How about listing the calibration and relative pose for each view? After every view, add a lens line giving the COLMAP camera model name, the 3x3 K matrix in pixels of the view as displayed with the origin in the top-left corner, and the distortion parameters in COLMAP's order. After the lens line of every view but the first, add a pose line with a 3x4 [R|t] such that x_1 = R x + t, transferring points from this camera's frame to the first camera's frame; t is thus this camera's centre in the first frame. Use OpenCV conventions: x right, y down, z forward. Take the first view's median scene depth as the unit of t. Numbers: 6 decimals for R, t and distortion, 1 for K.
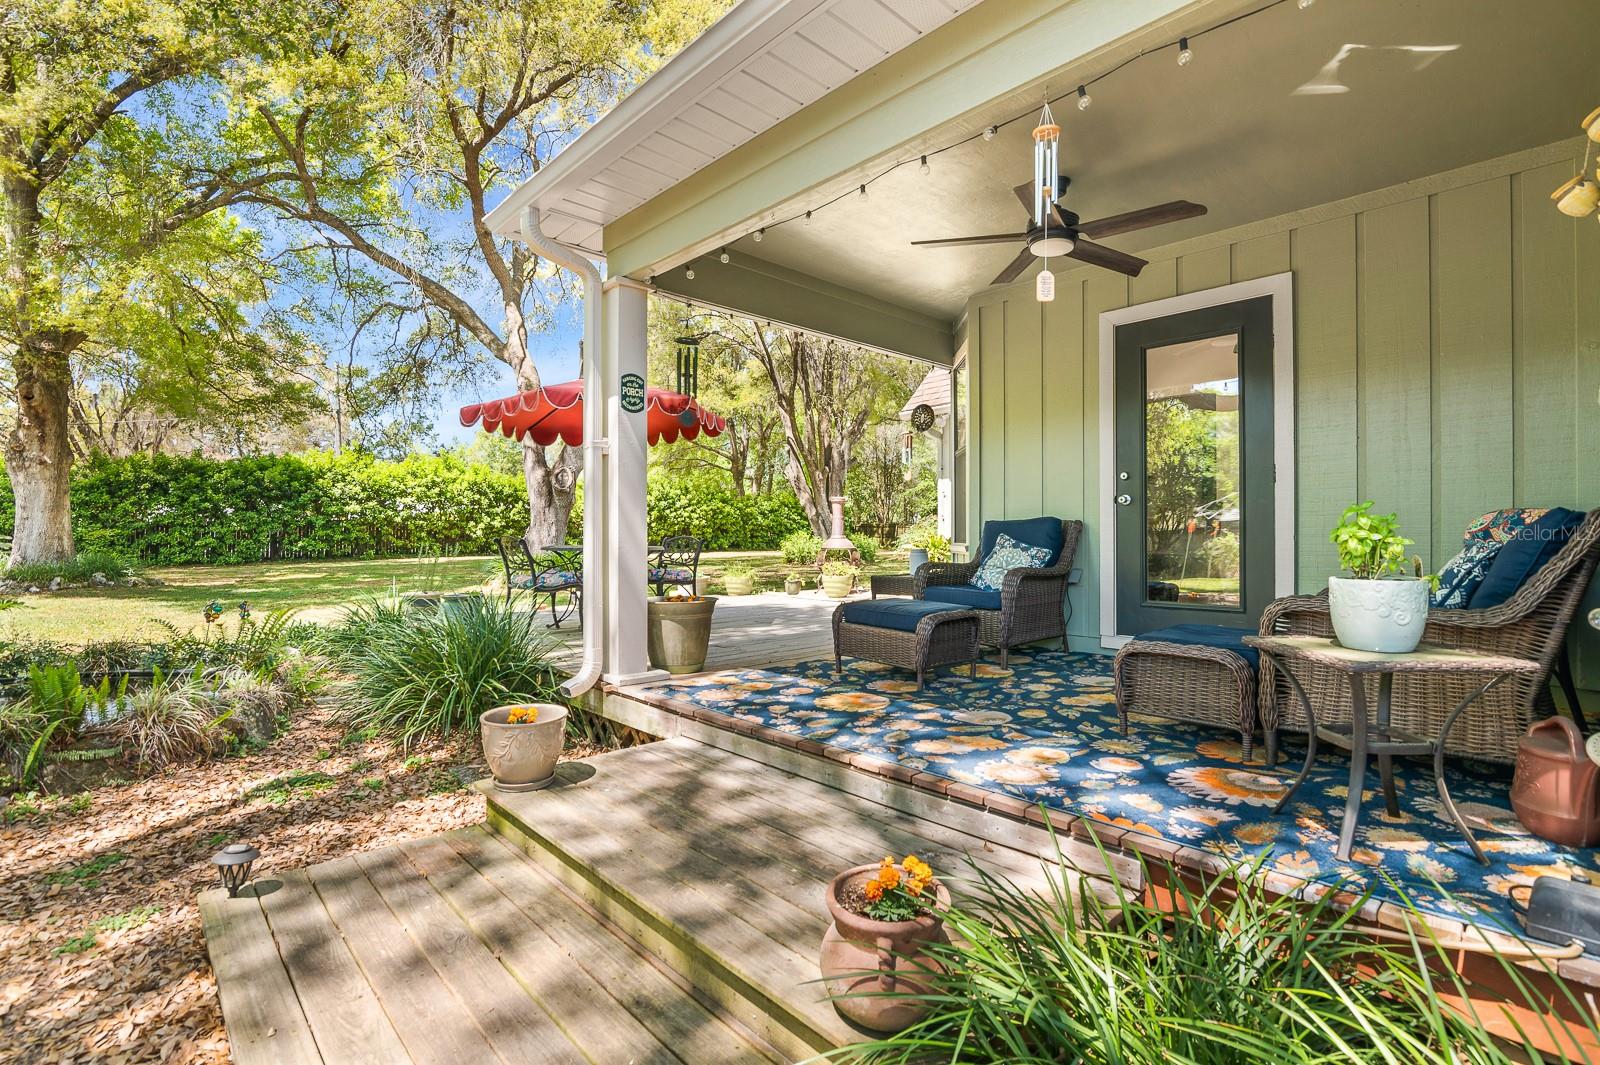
lens RADIAL K [[735.6, 0, 796.4], [0, 735.6, 535.1], [0, 0, 1]] dist [-0.013685, -0.000084]
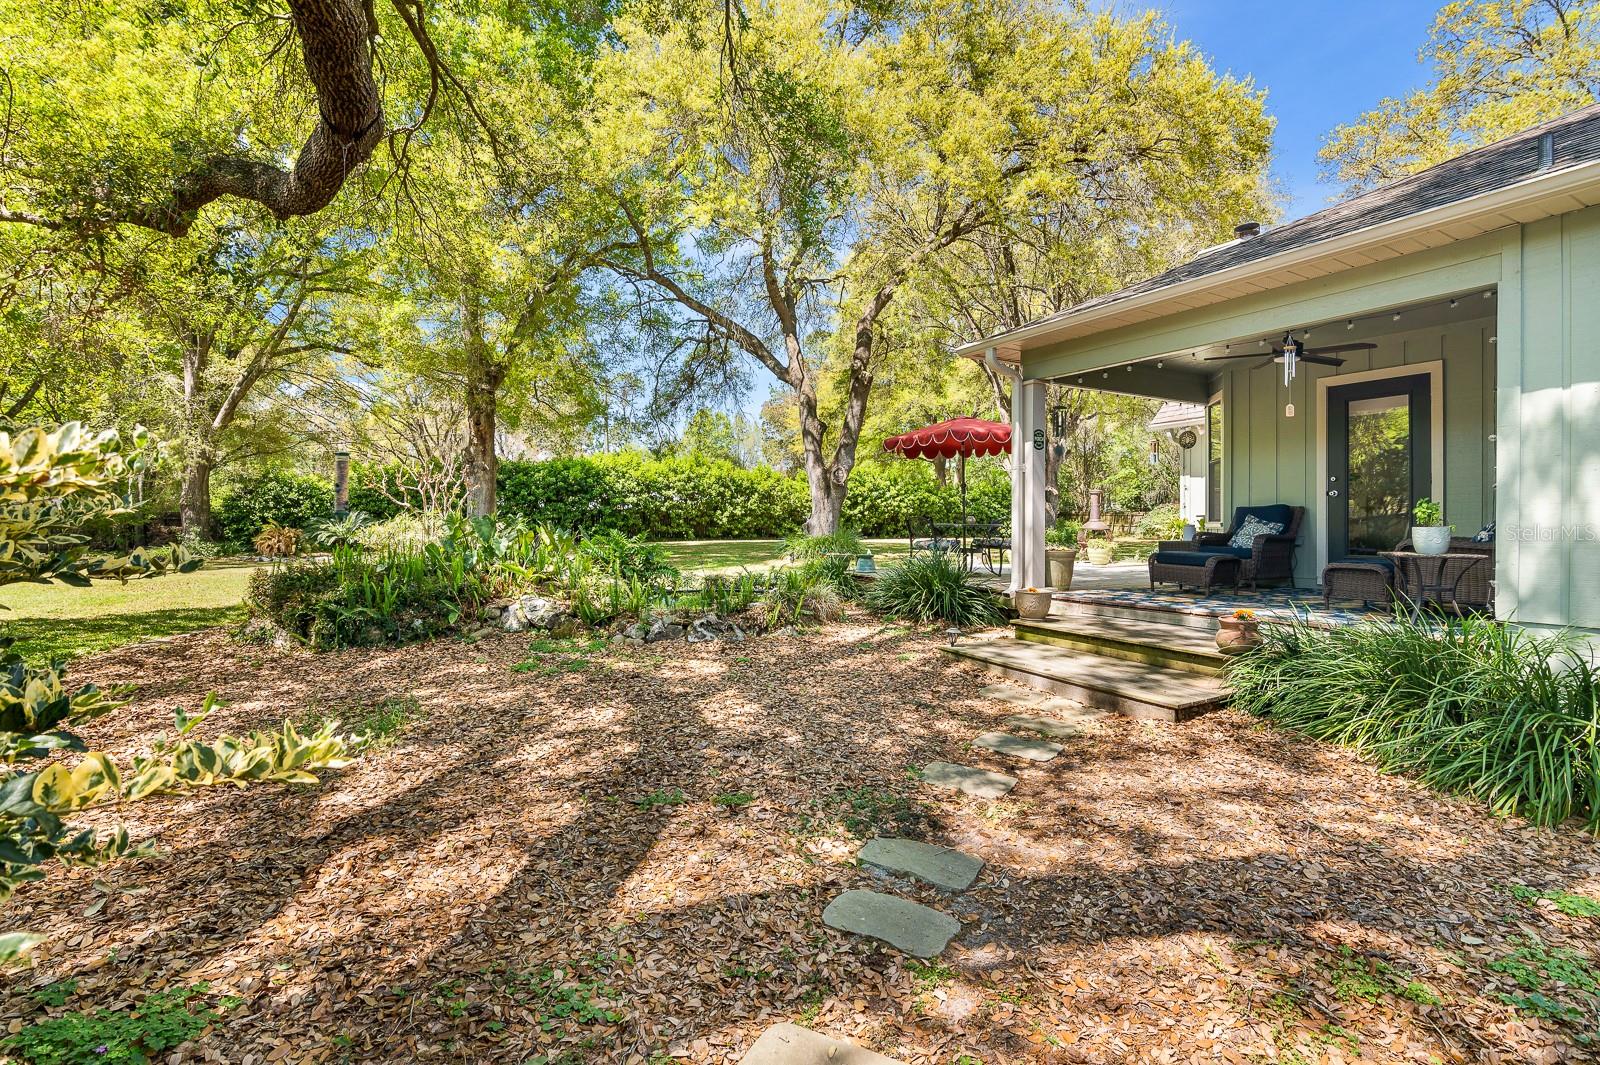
lens RADIAL K [[735.6, 0, 805.6], [0, 735.6, 523.1], [0, 0, 1]] dist [-0.013685, -0.000084]
pose [[0.974874, 0.001076, -0.222754, -0.063182], [-0.001384, 0.999998, -0.001229, 0.004046], [0.222752, 0.001506, 0.974874, -0.158785]]
